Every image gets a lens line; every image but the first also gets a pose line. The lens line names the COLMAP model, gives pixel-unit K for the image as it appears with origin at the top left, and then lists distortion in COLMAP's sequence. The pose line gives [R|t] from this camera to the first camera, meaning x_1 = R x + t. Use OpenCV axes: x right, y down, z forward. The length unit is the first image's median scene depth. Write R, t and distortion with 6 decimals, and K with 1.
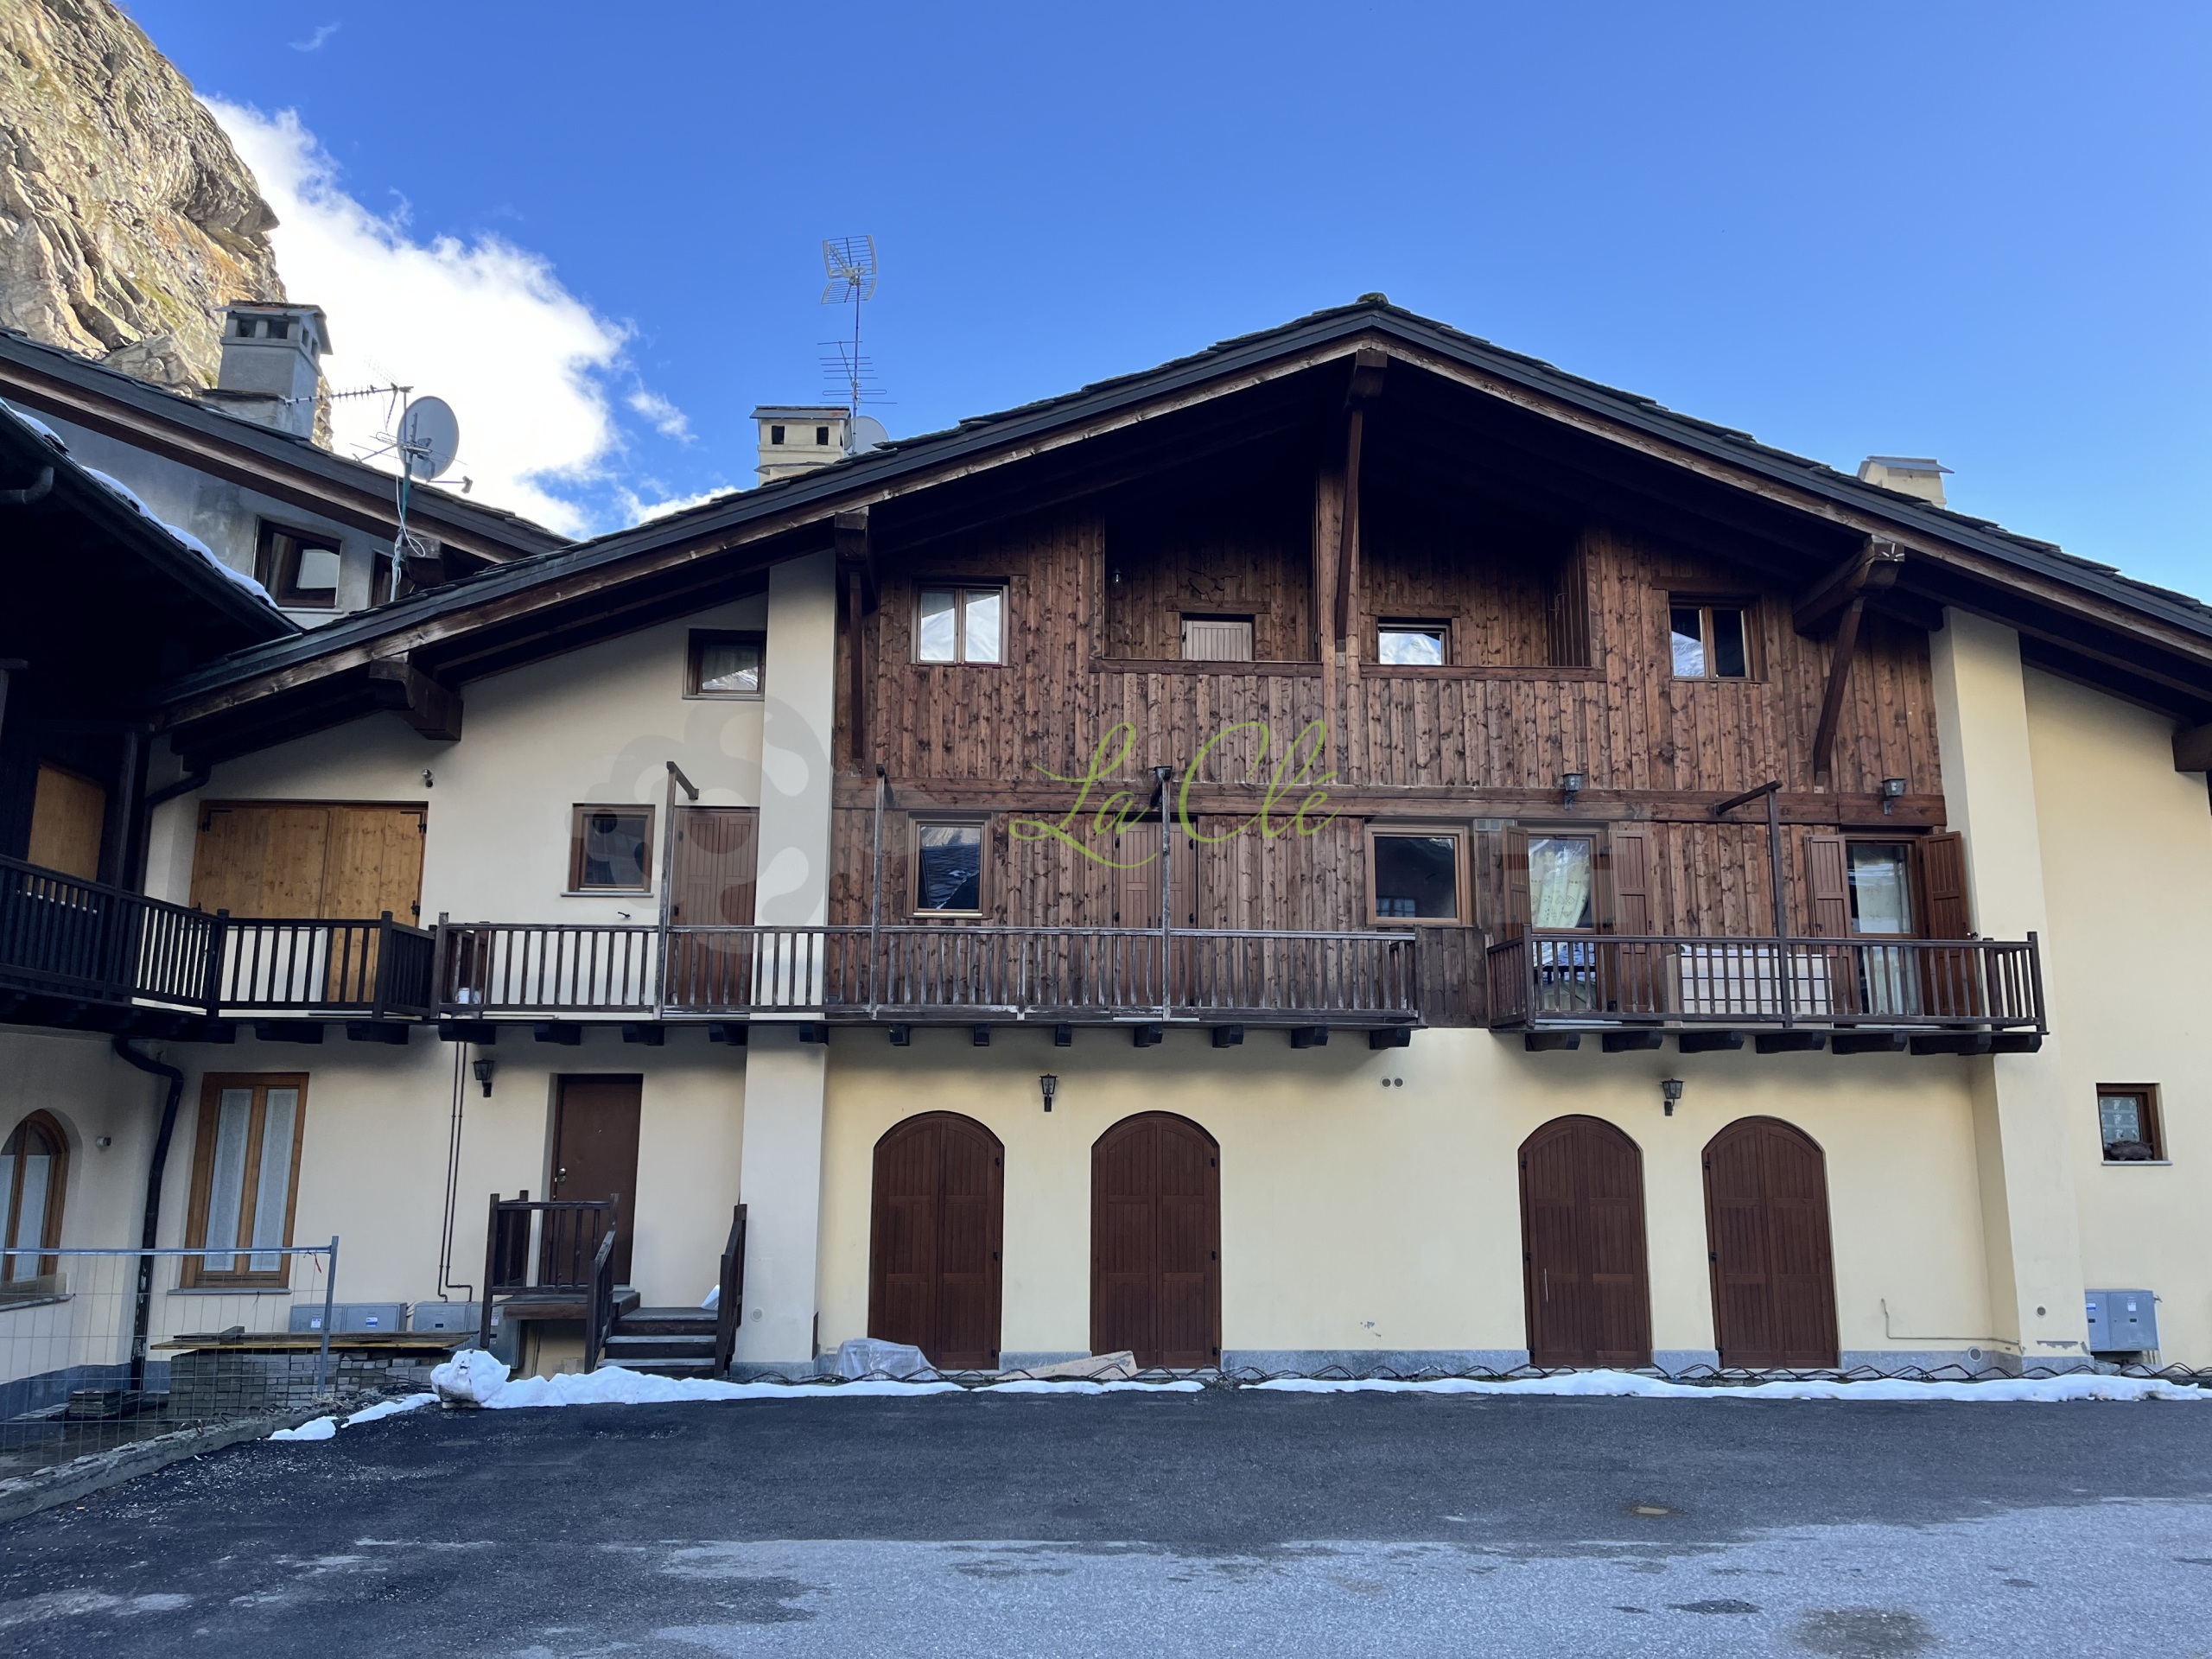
lens RADIAL K [[1661.2, 0, 1117.2], [0, 1661.2, 824.9], [0, 0, 1]] dist [0.056682, -0.041737]
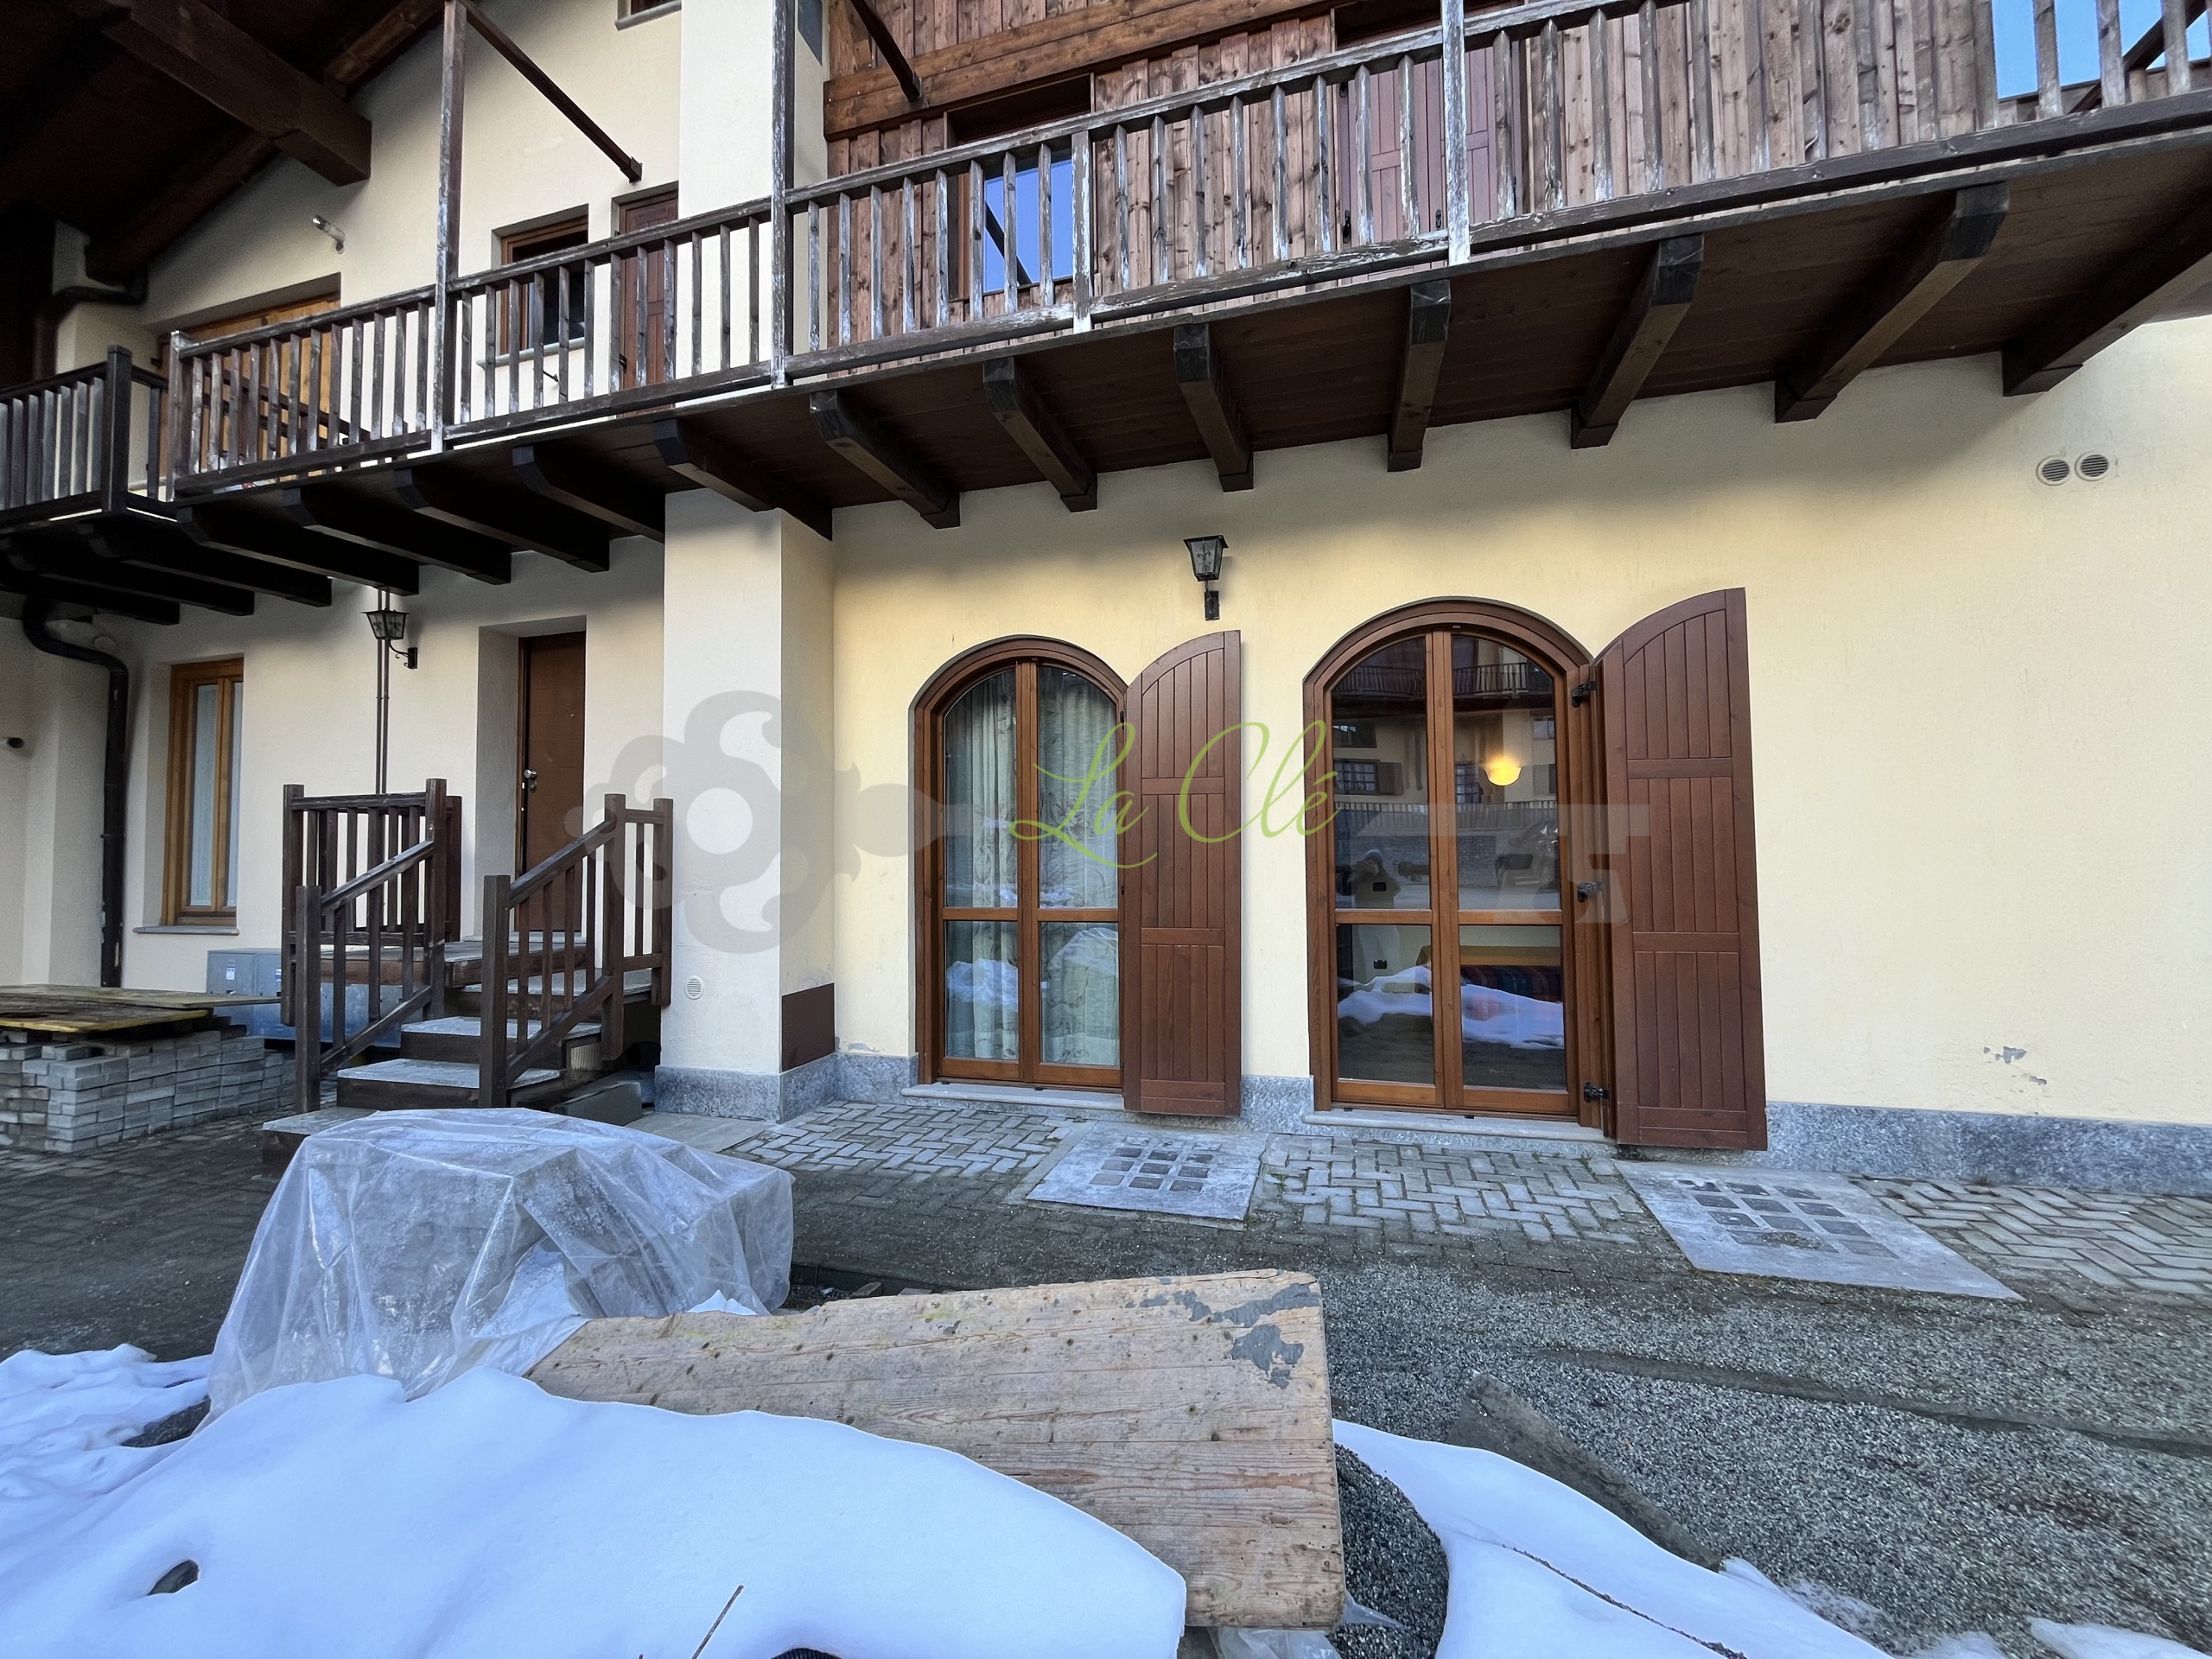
lens RADIAL K [[892.5, 0, 1105.5], [0, 892.5, 835.7], [0, 0, 1]] dist [-0.001785, -0.000448]
pose [[0.940375, -0.023811, -0.339304, 0.018565], [0.075981, 0.987045, 0.141315, 0.196334], [0.331543, -0.158670, 0.930002, 0.723421]]
